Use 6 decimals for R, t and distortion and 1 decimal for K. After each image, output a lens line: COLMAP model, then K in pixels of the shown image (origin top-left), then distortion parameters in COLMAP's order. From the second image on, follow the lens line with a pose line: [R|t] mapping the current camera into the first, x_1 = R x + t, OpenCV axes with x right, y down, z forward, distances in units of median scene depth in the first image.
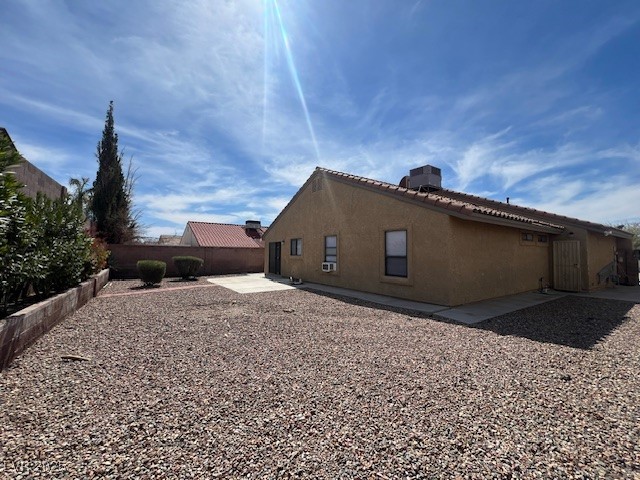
lens RADIAL K [[254.0, 0, 320.0], [0, 254.0, 240.0], [0, 0, 1]] dist [-0.010506, 0.000138]
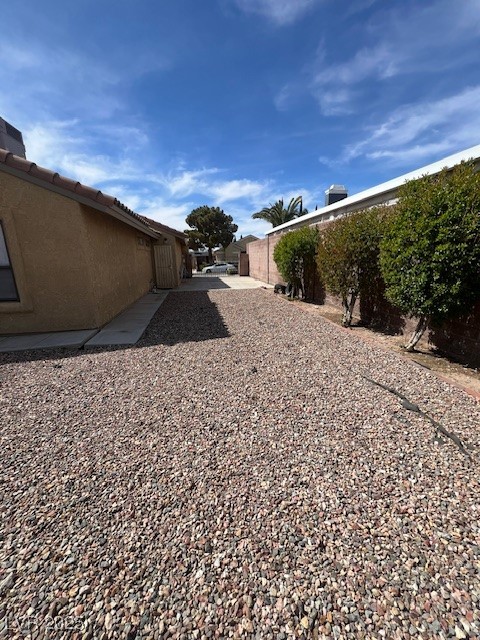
lens RADIAL K [[254.0, 0, 240.0], [0, 254.0, 320.0], [0, 0, 1]] dist [-0.010506, 0.000138]
pose [[0.405698, -0.237305, 0.882664, 0.000148], [-0.025575, 0.962382, 0.270492, 0.015870], [-0.913649, -0.132312, 0.384367, 0.376253]]
